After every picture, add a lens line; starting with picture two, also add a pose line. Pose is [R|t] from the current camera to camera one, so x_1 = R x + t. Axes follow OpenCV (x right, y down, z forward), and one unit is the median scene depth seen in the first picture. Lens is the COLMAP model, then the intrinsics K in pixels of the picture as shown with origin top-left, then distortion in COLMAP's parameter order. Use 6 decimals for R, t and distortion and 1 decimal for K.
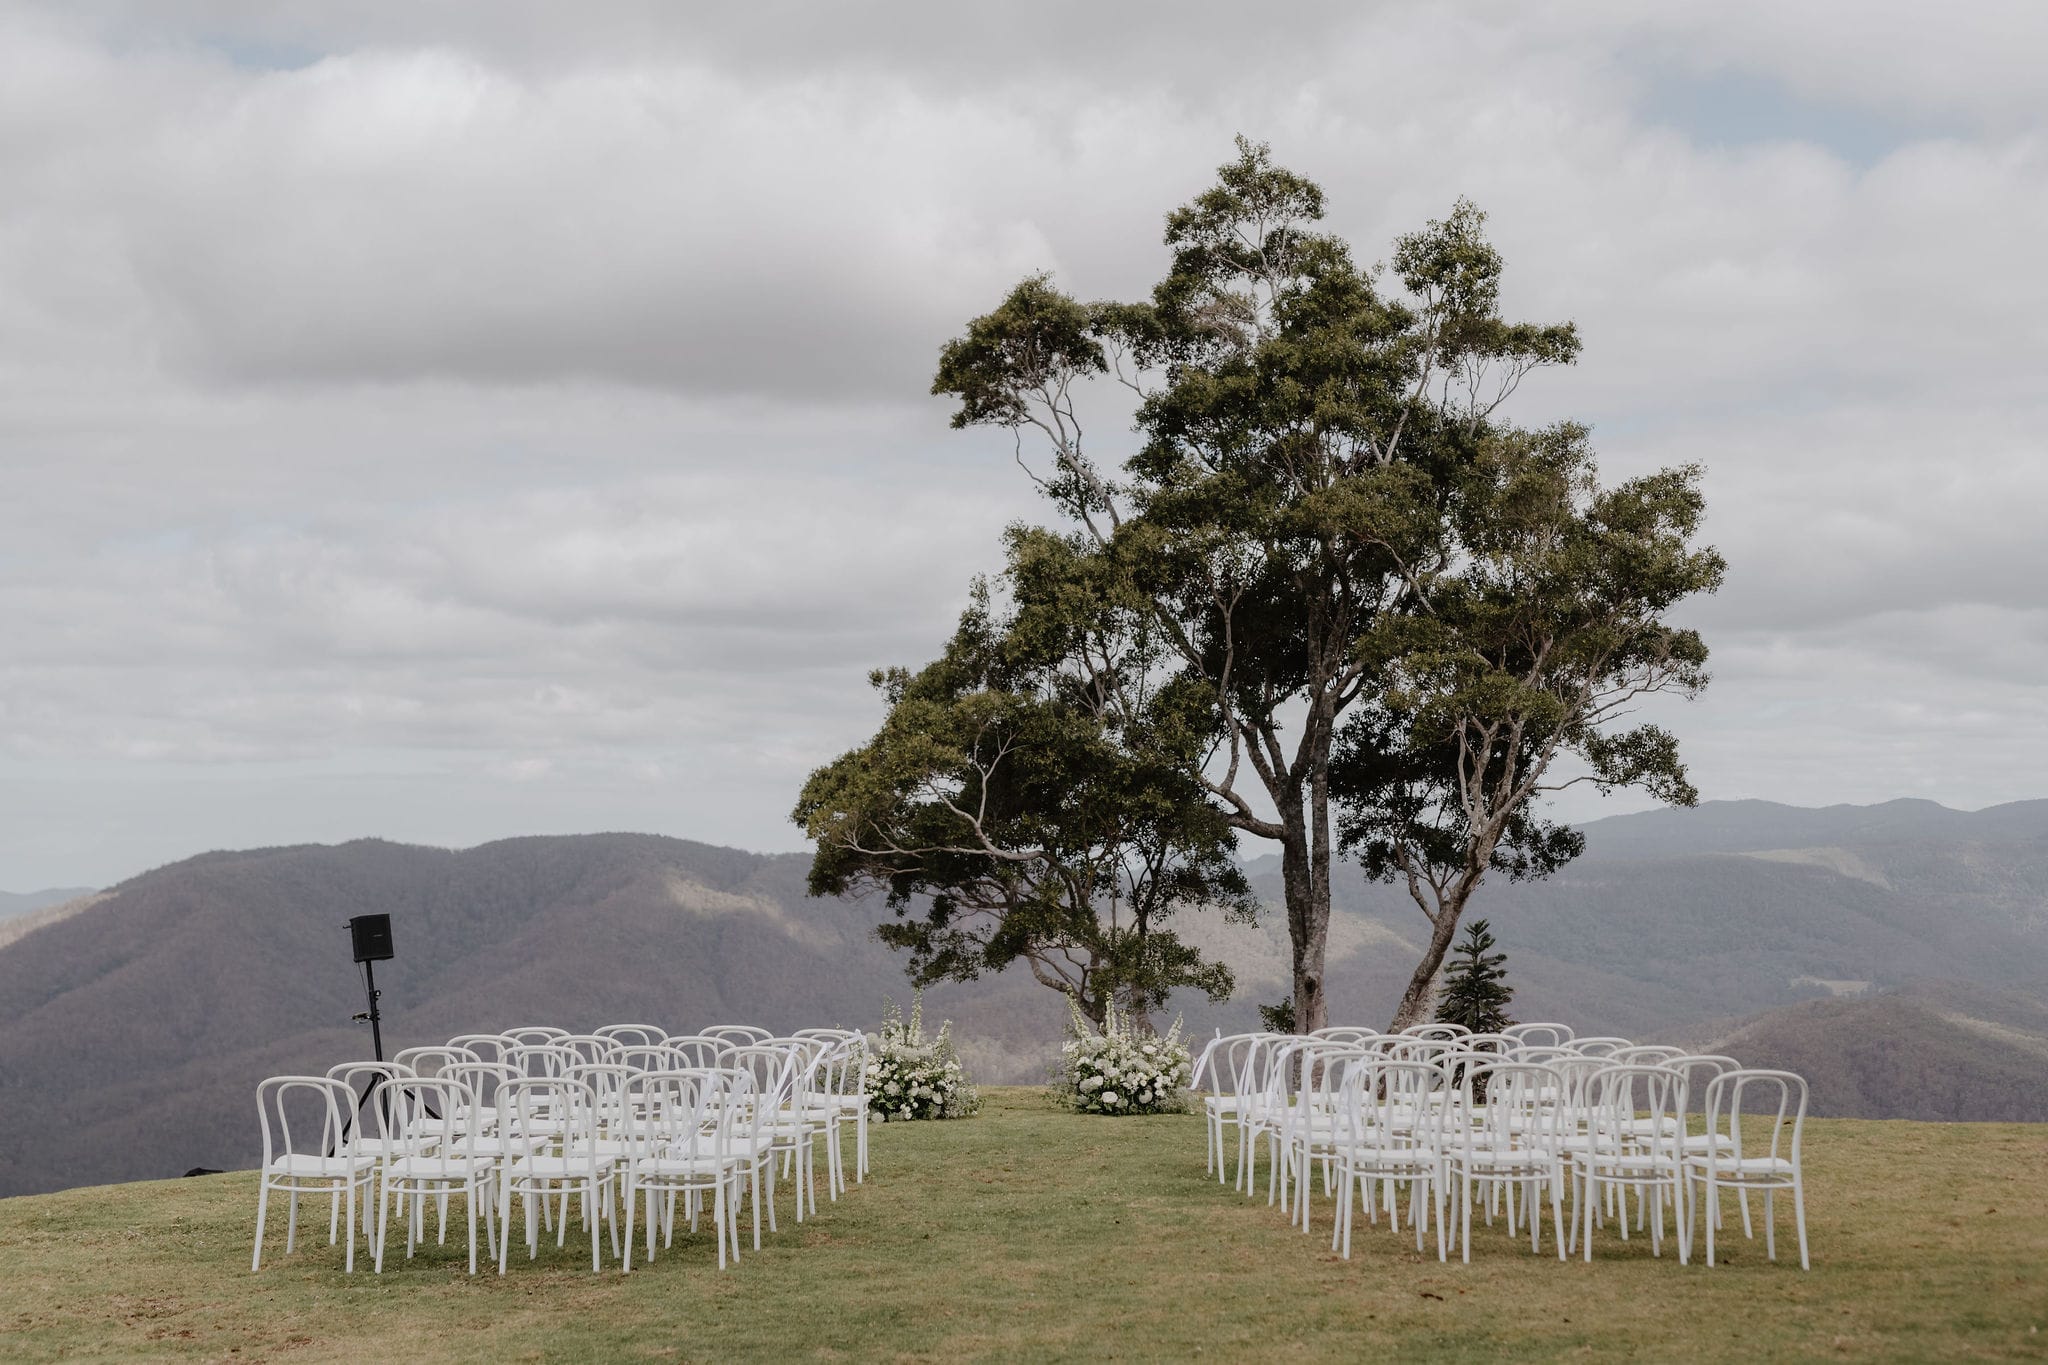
lens RADIAL K [[2716.7, 0, 1024.0], [0, 2716.7, 682.5], [0, 0, 1]] dist [0.044127, 0.003919]
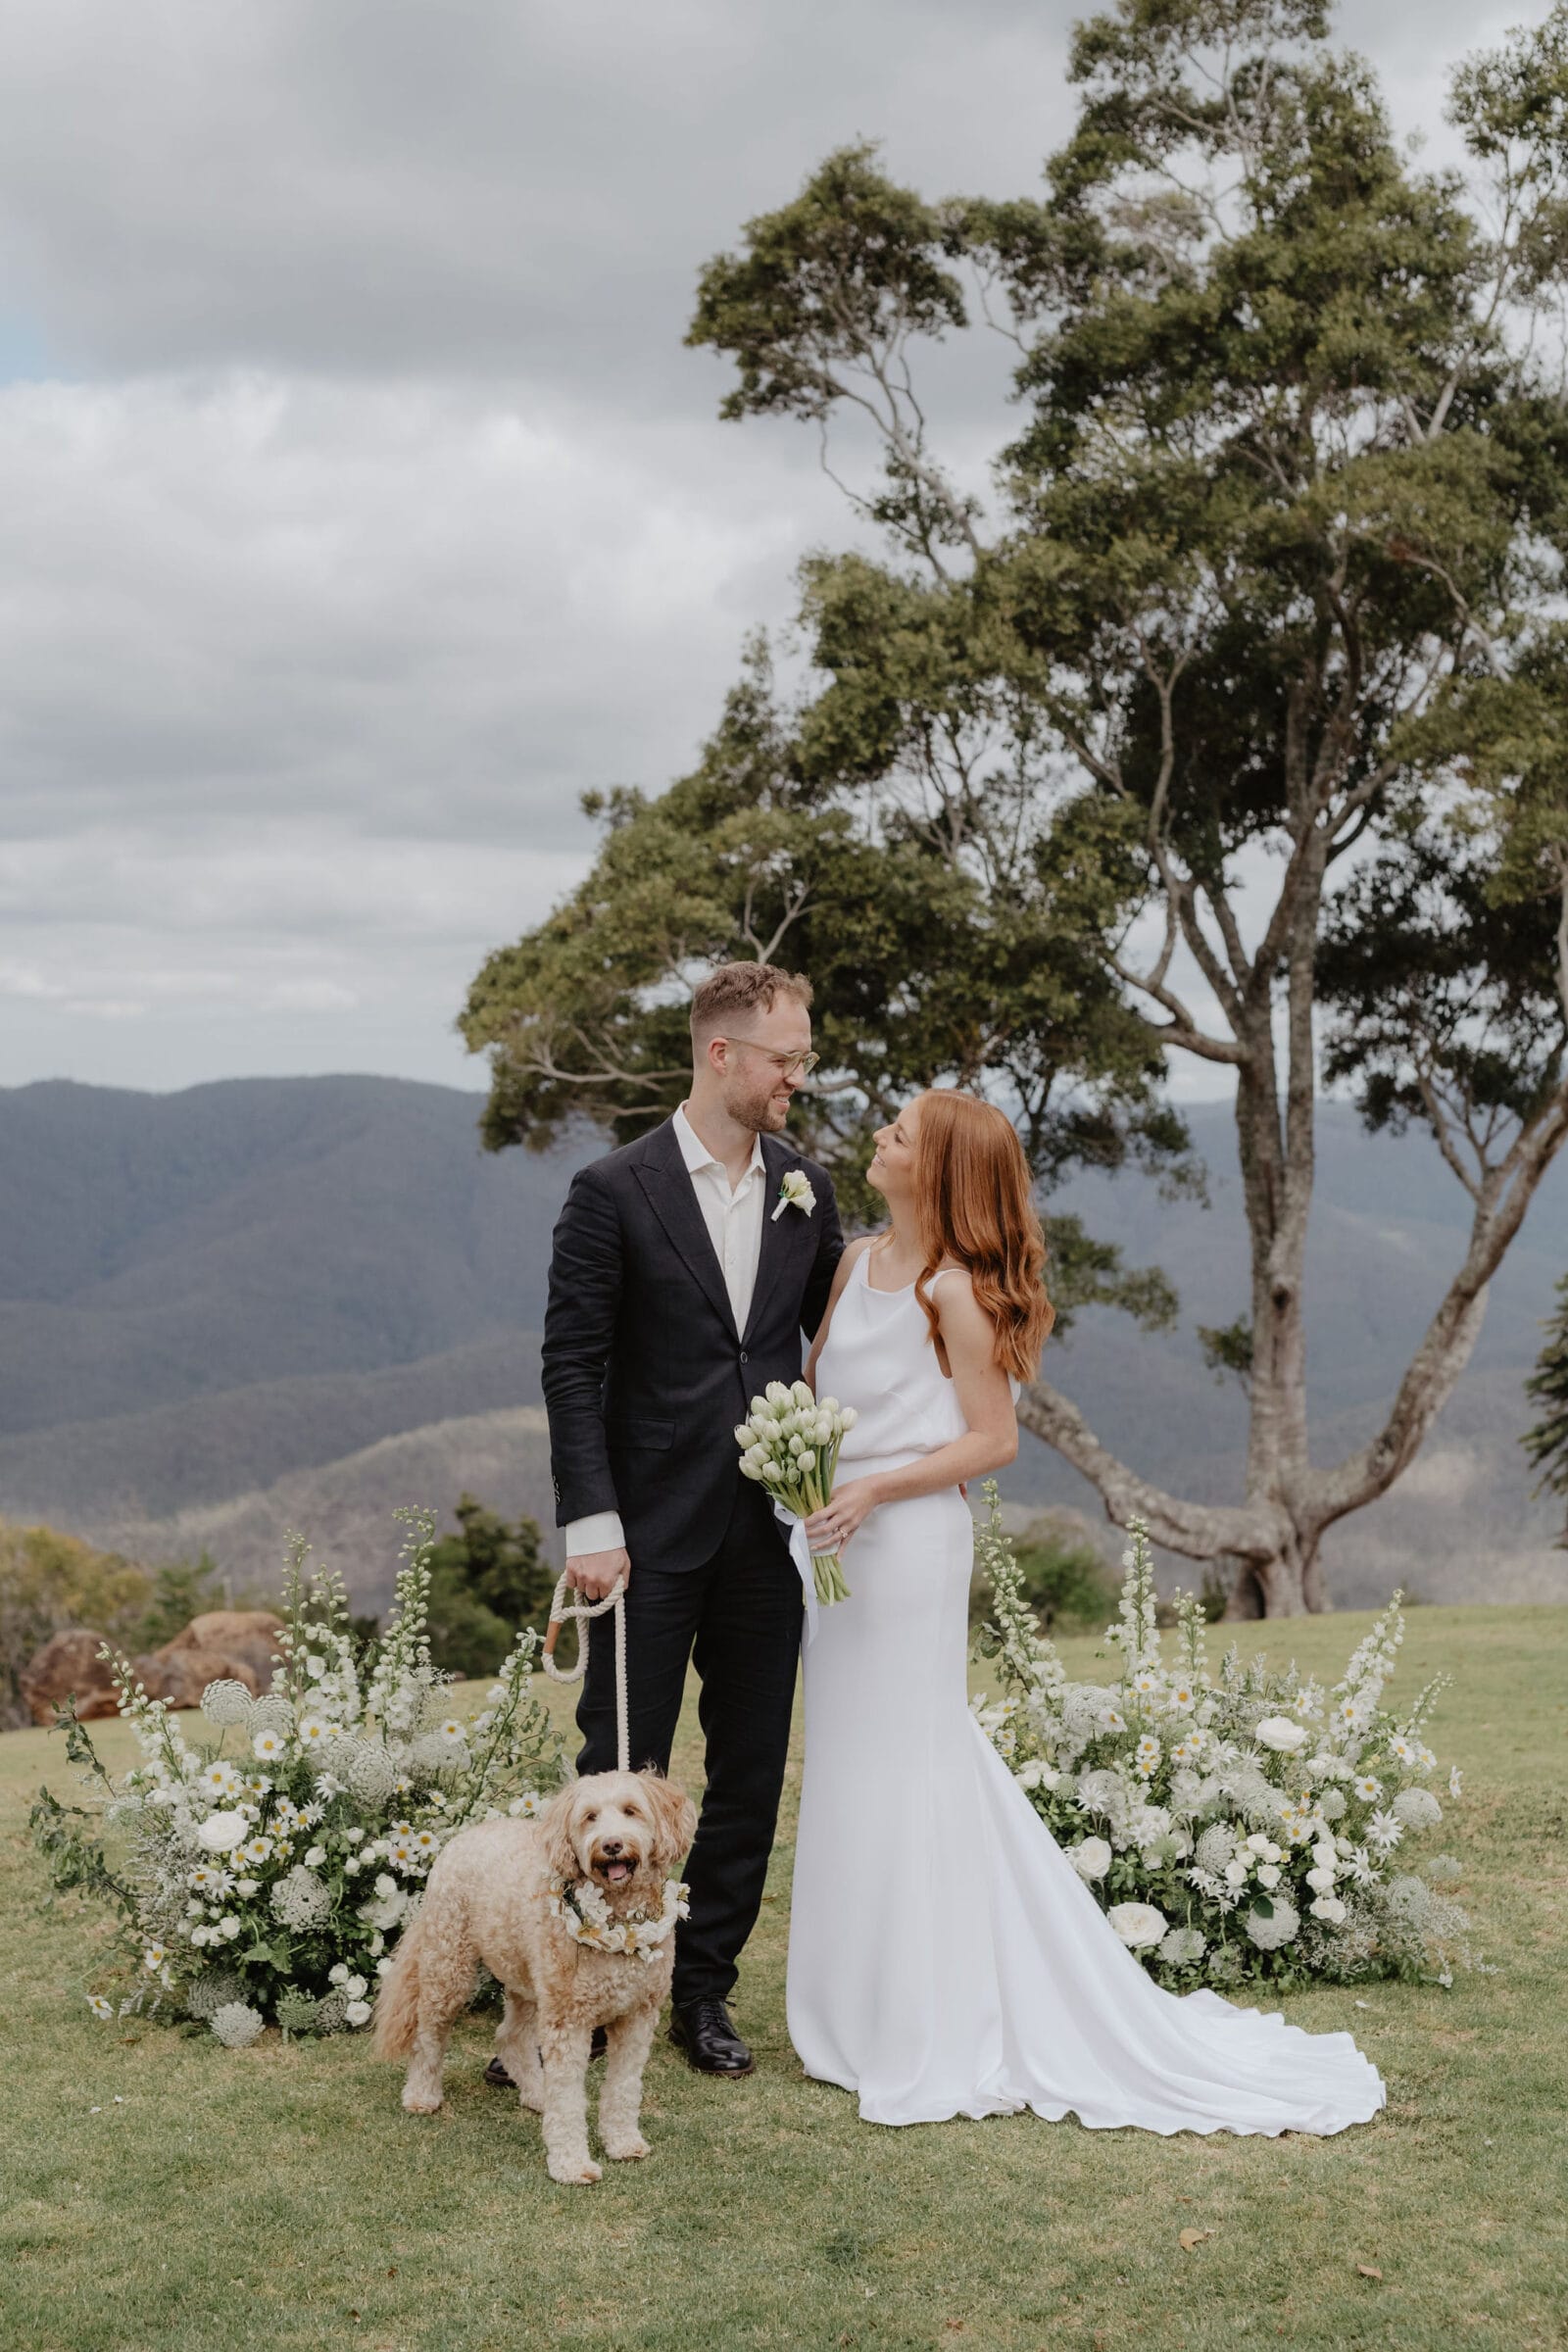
lens RADIAL K [[3096.8, 0, 740.1], [0, 3096.8, 1174.8], [0, 0, 1]] dist [0.022440, 0.097705]
pose [[0.999567, 0.007298, -0.028515, 0.000451], [-0.004827, 0.996302, 0.085785, 0.022213], [0.029036, -0.085610, 0.995906, 0.286703]]
